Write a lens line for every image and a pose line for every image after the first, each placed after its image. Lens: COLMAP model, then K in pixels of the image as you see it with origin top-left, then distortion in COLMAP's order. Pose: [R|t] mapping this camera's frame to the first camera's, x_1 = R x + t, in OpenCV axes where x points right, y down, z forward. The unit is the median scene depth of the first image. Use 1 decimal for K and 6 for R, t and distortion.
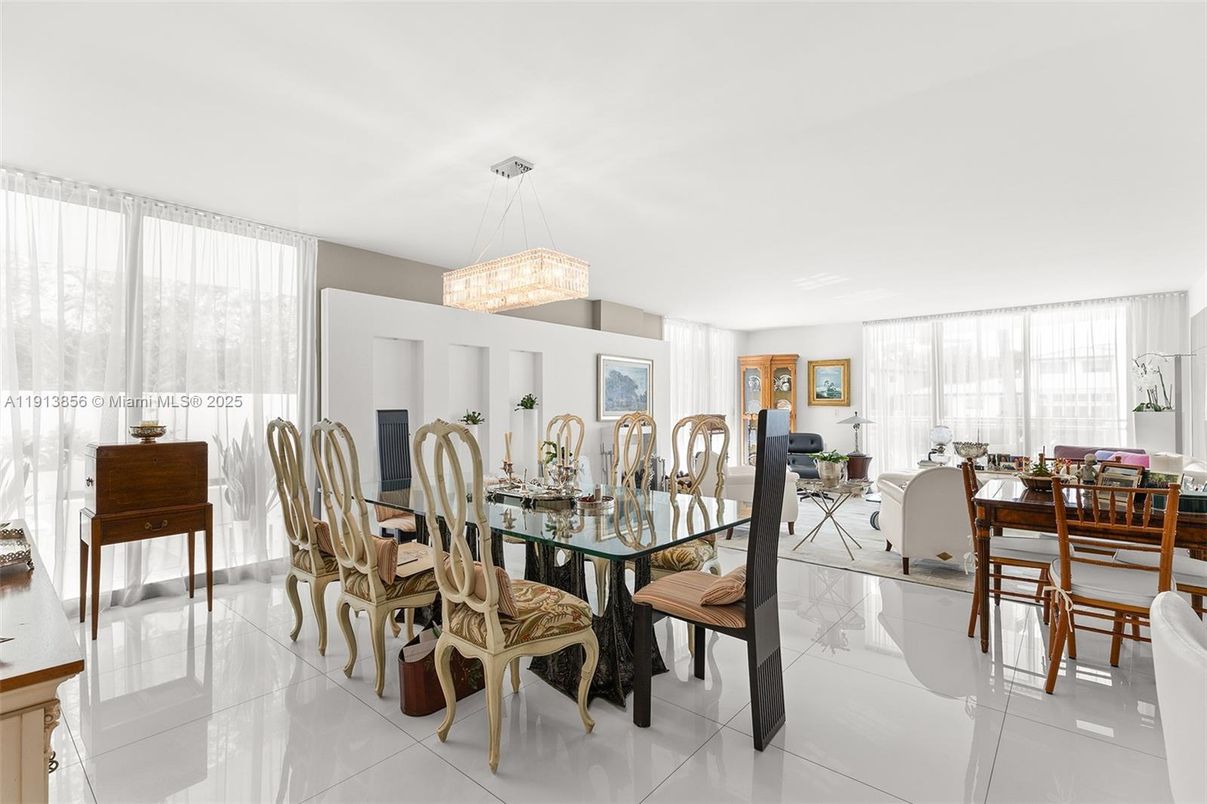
lens RADIAL K [[559.0, 0, 603.5], [0, 559.0, 402.0], [0, 0, 1]] dist [0.000575, 0.000056]
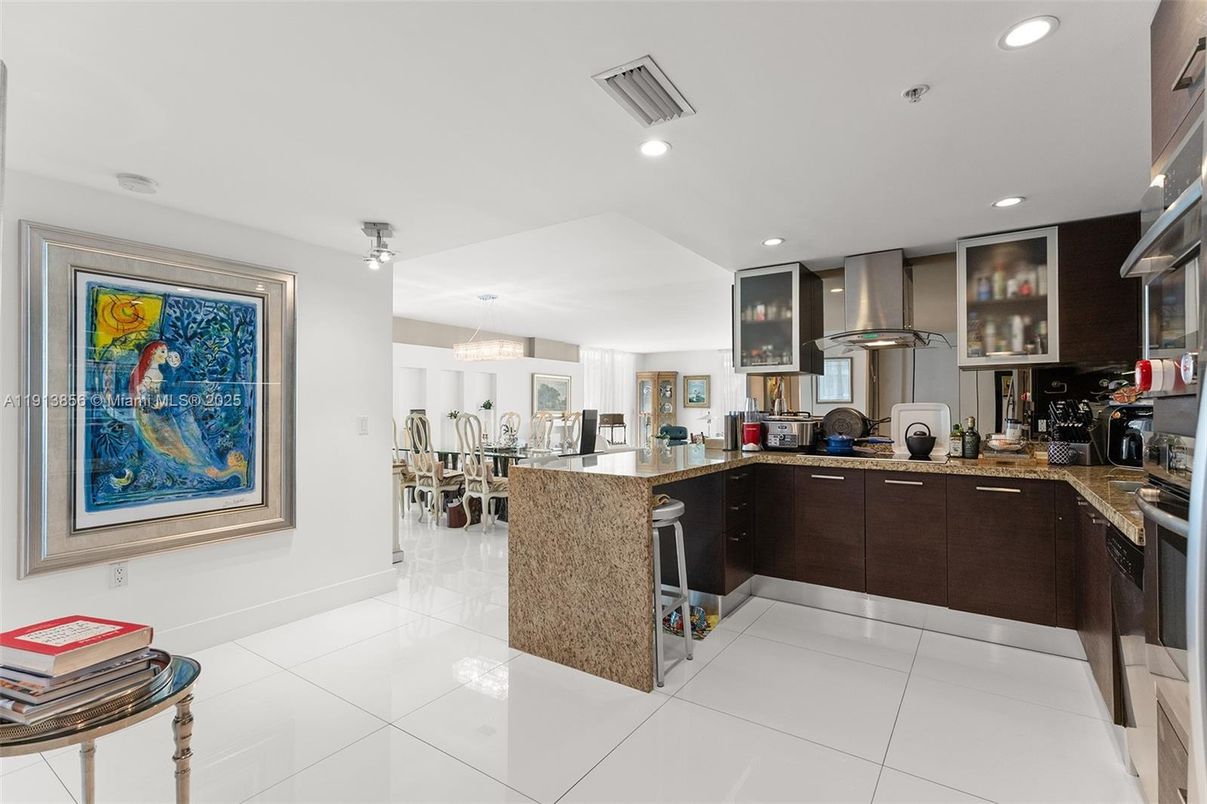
lens RADIAL K [[559.0, 0, 603.5], [0, 559.0, 402.0], [0, 0, 1]] dist [0.000575, 0.000056]
pose [[0.994895, 0.003232, 0.100868, 0.028449], [-0.003085, 0.999994, -0.001614, -0.005771], [-0.100873, 0.001295, 0.994898, -0.531590]]
